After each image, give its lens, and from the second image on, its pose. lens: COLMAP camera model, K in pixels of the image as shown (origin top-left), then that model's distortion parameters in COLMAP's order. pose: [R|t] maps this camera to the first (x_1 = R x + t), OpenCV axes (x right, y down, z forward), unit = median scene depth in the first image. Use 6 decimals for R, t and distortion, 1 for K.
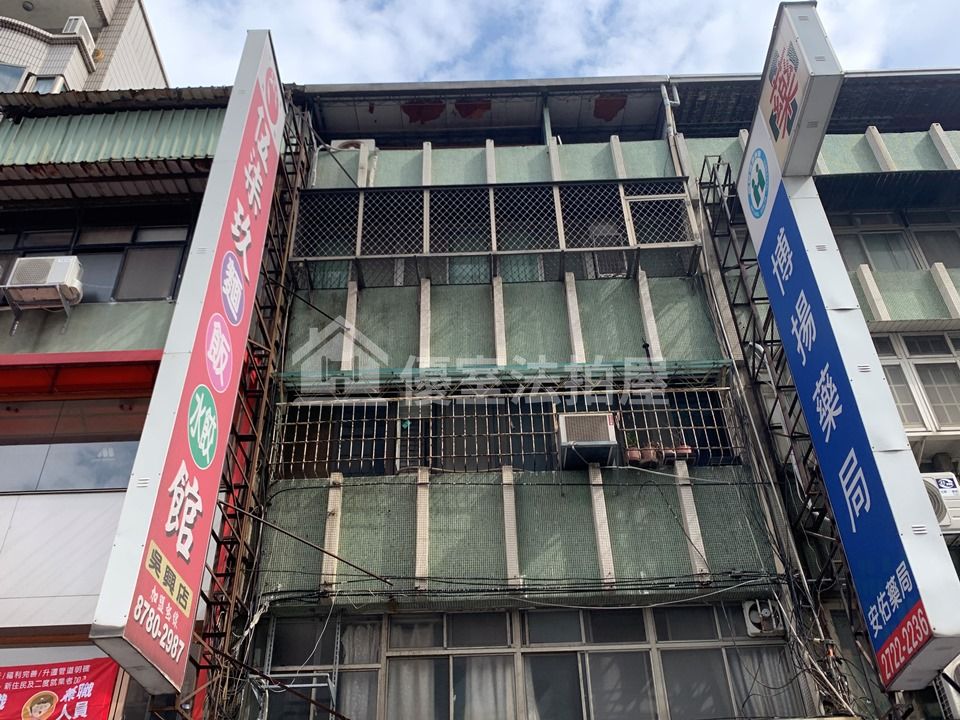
lens RADIAL K [[867.3, 0, 466.6], [0, 867.3, 361.1], [0, 0, 1]] dist [0.104844, -0.211823]
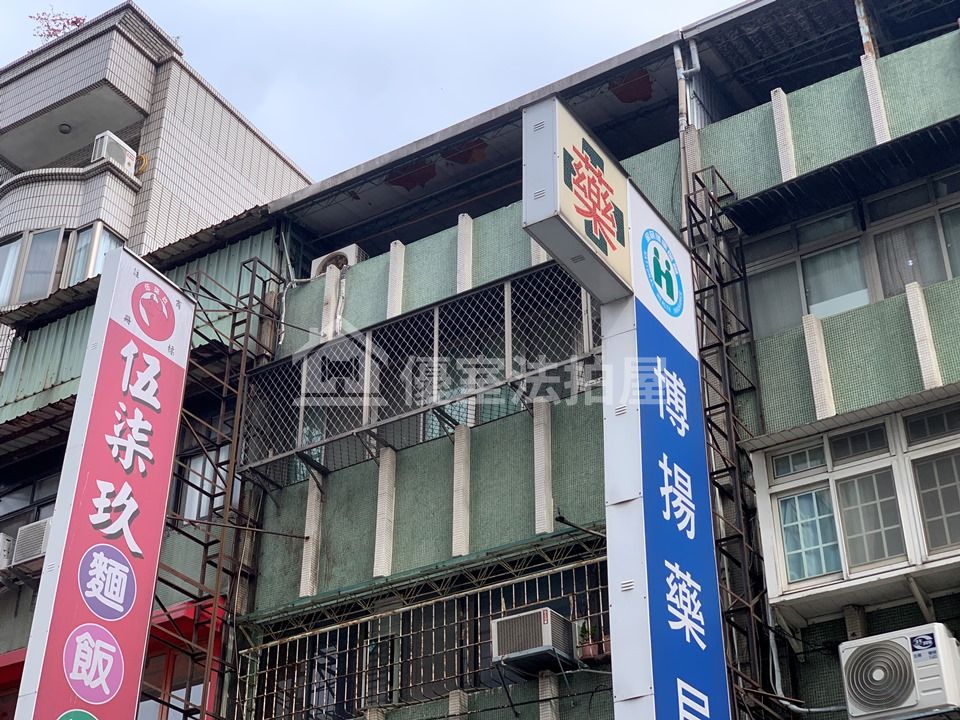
lens RADIAL K [[1444.6, 0, 448.9], [0, 1444.6, 355.9], [0, 0, 1]] dist [0.181367, -0.756440]
pose [[0.853454, -0.258232, -0.452696, 0.649392], [0.292386, 0.956283, 0.005732, -0.169223], [0.431425, -0.137254, 0.891647, -0.182462]]
